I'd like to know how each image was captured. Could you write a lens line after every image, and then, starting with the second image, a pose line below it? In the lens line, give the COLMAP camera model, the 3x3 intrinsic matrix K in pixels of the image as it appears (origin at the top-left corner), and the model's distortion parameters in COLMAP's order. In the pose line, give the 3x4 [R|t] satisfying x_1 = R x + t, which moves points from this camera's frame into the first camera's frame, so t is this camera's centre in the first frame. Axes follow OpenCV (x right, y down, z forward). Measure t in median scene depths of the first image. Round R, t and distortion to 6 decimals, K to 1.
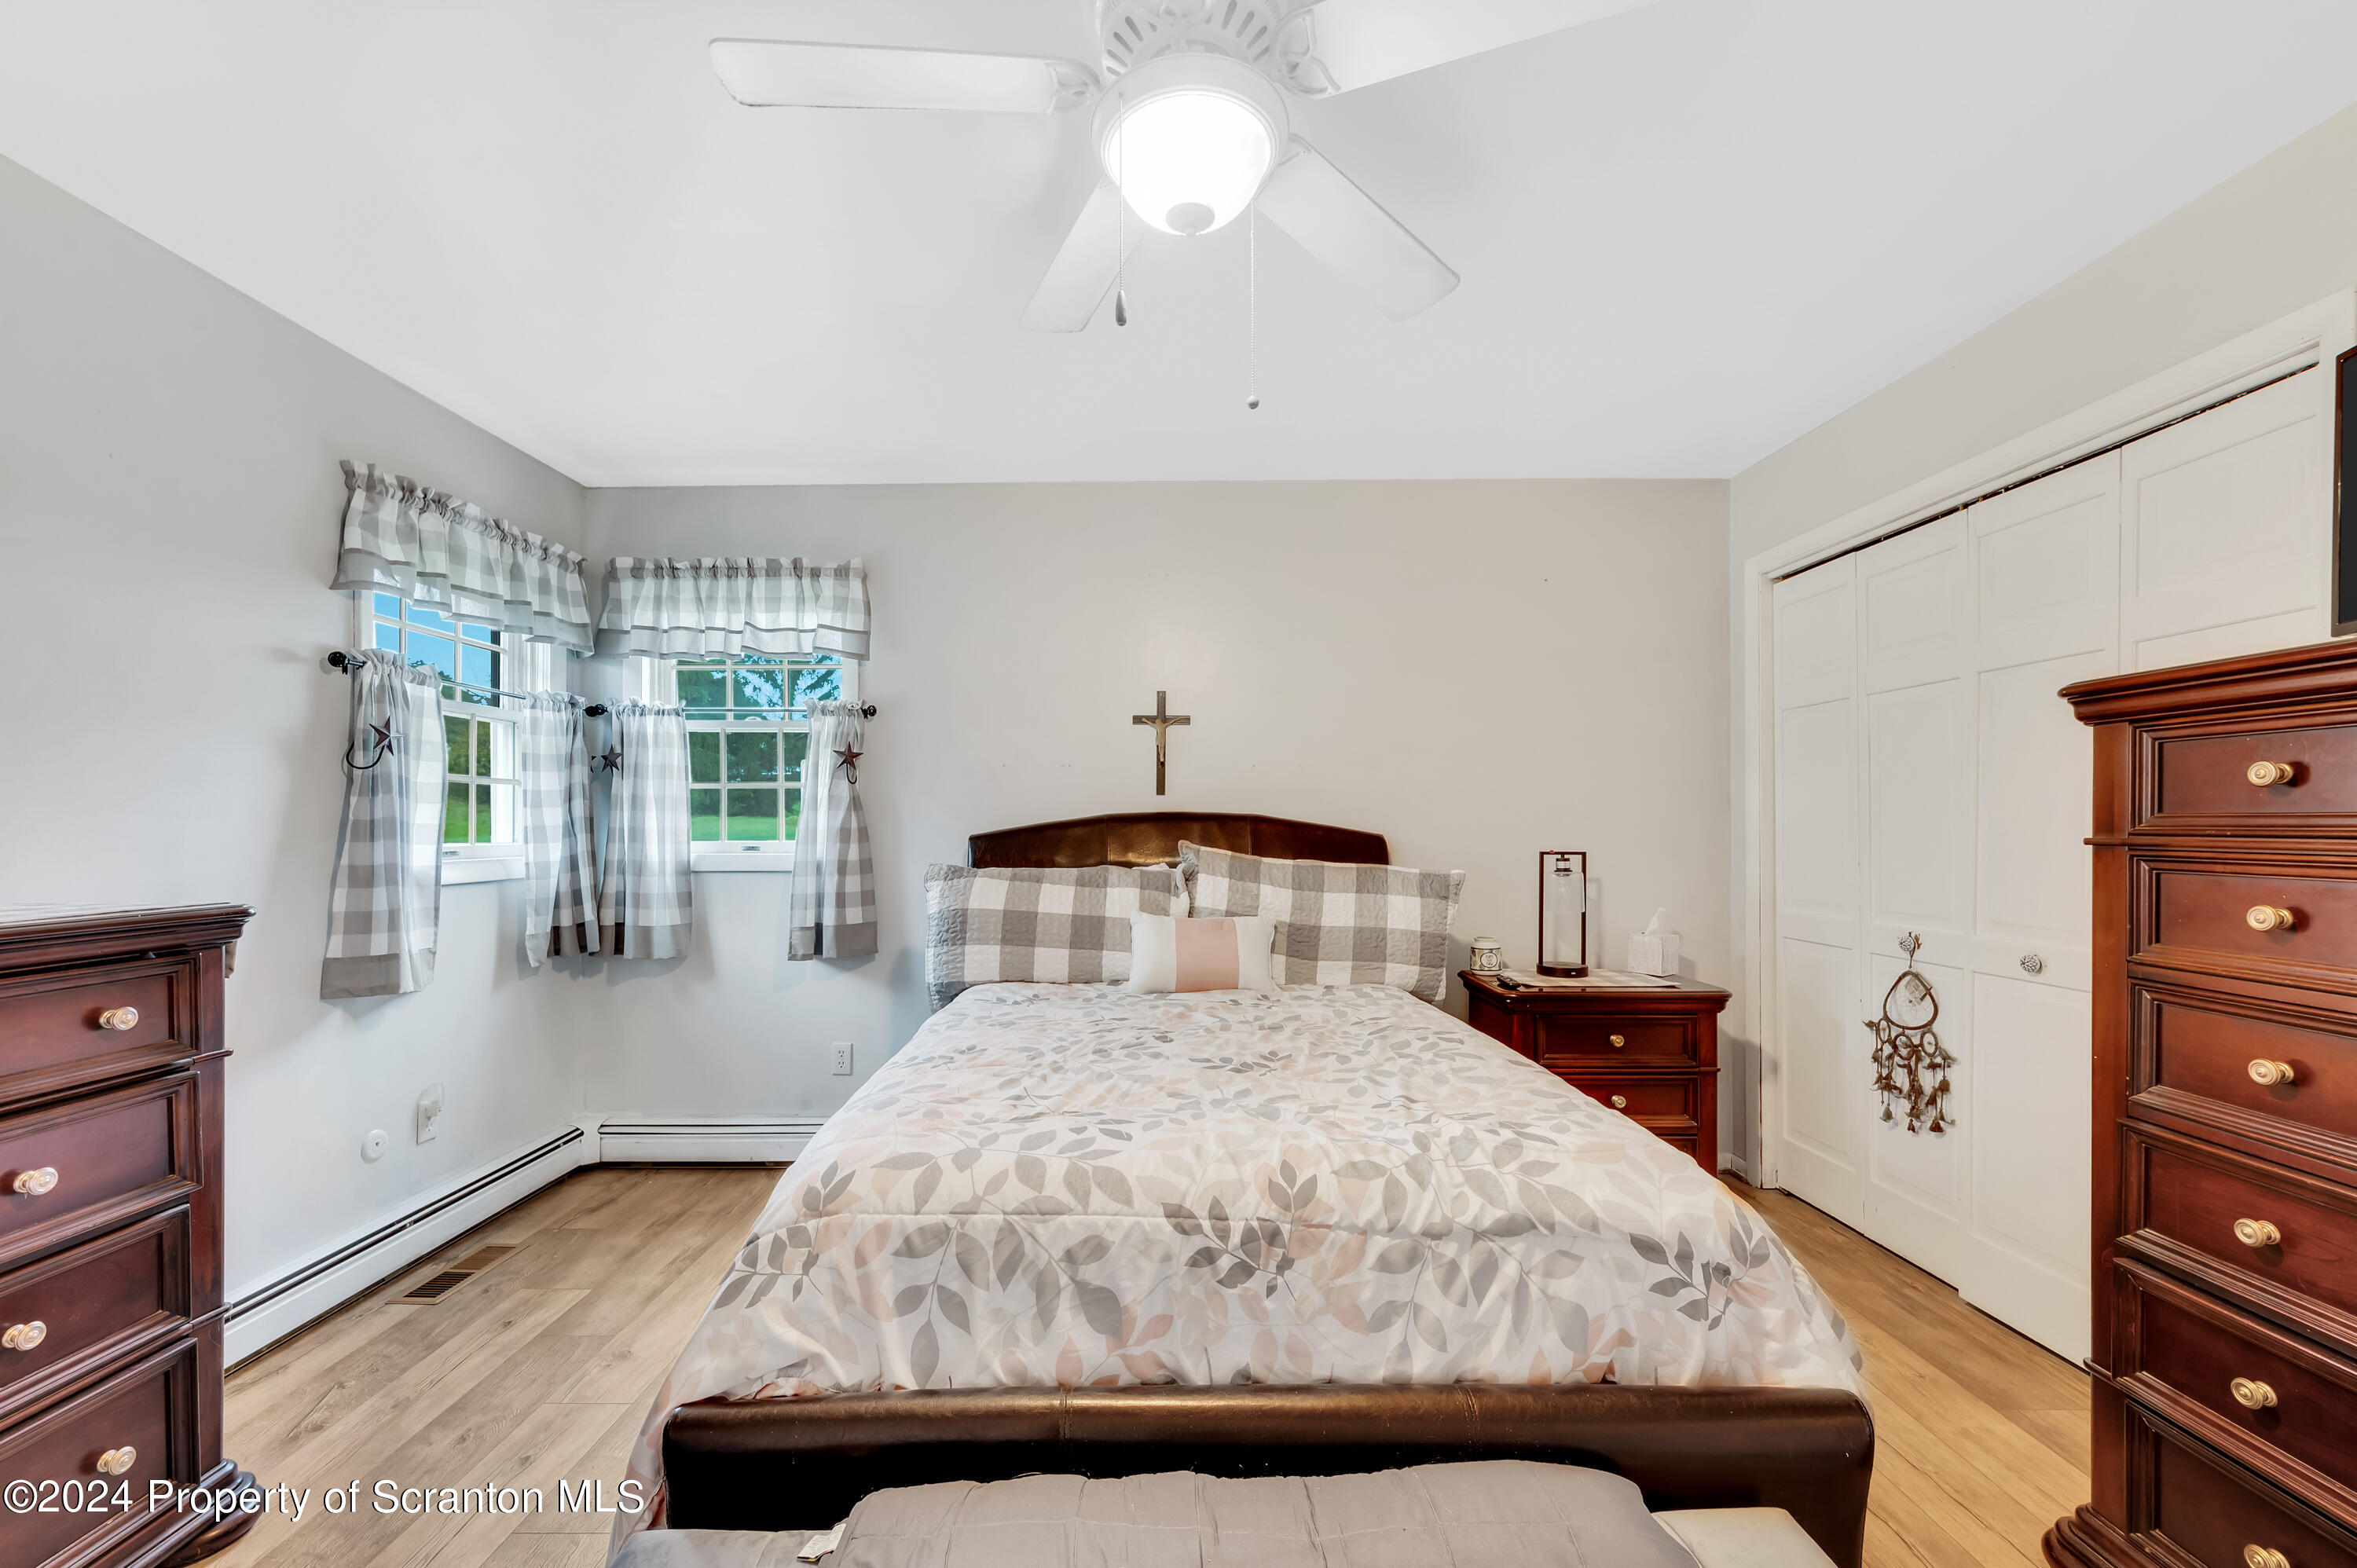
lens RADIAL K [[954.3, 0, 1213.9], [0, 954.3, 800.6], [0, 0, 1]] dist [-0.001668, 0.003487]
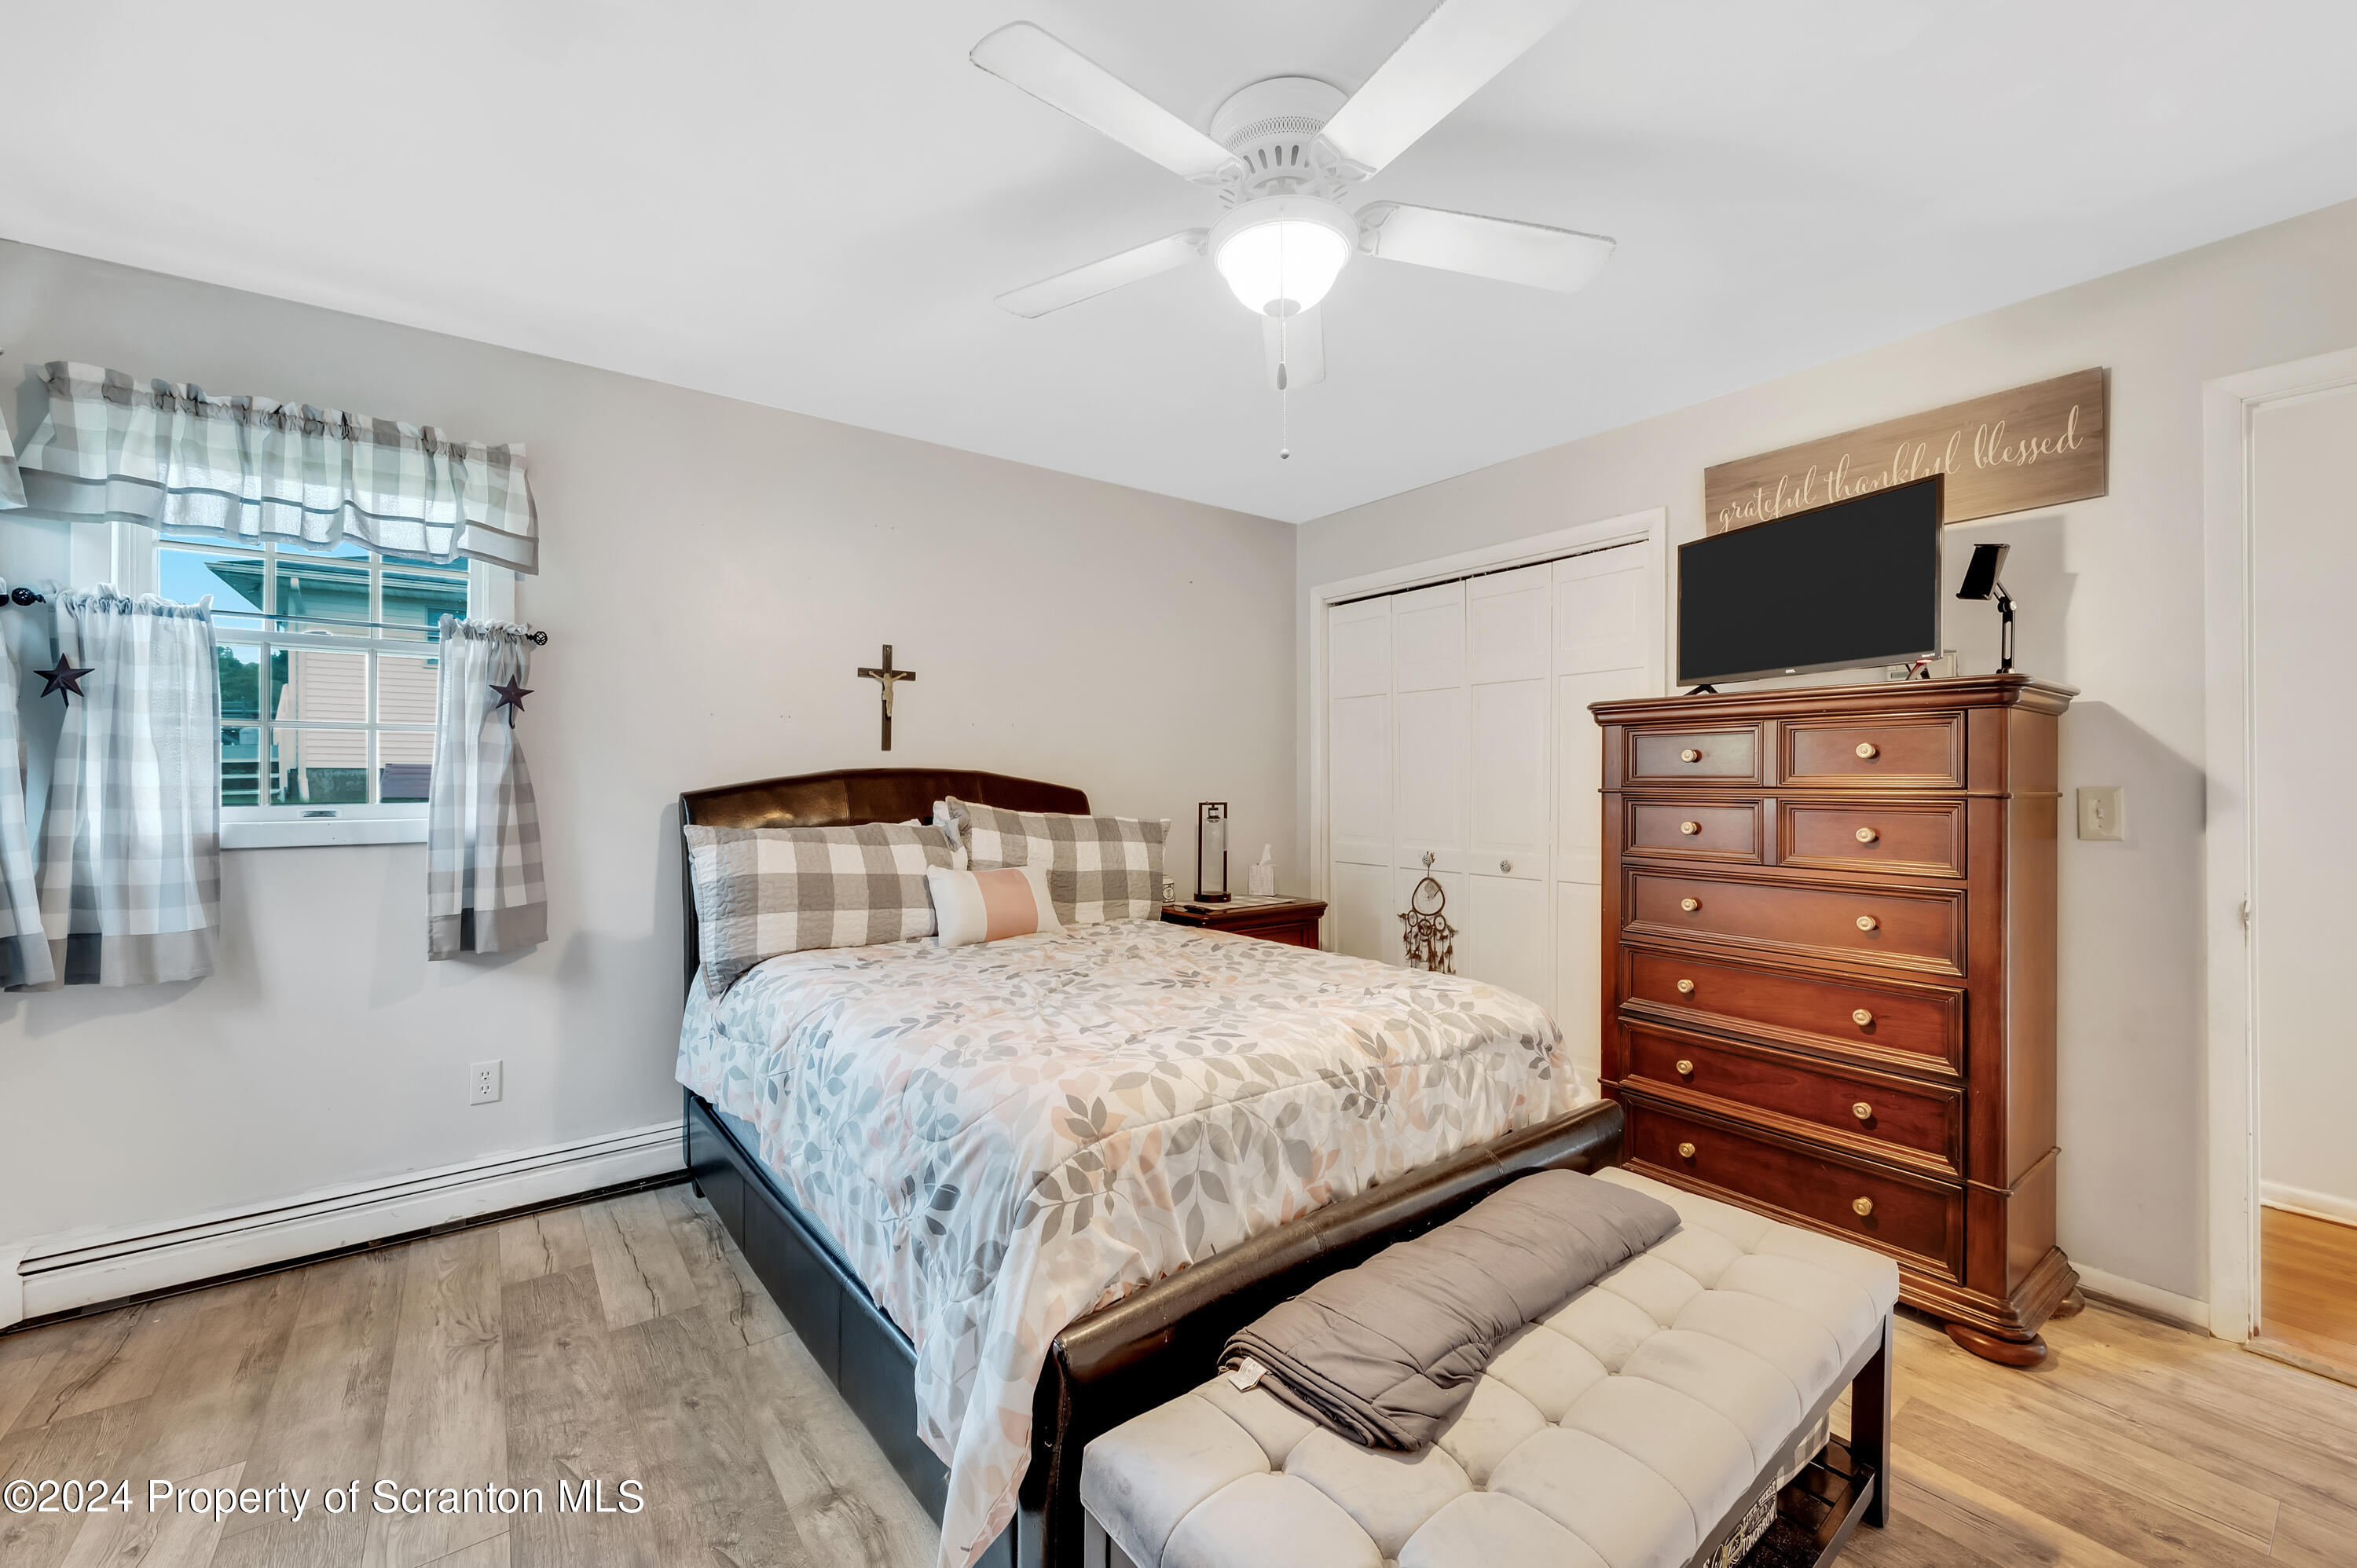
lens RADIAL K [[969.2, 0, 1178.7], [0, 969.2, 746.5], [0, 0, 1]] dist [0.002035, -0.000023]
pose [[0.784749, 0.021908, 0.619426, -0.517451], [-0.016131, 0.999759, -0.014924, 0.000072], [-0.619603, 0.001719, 0.784913, 0.035036]]
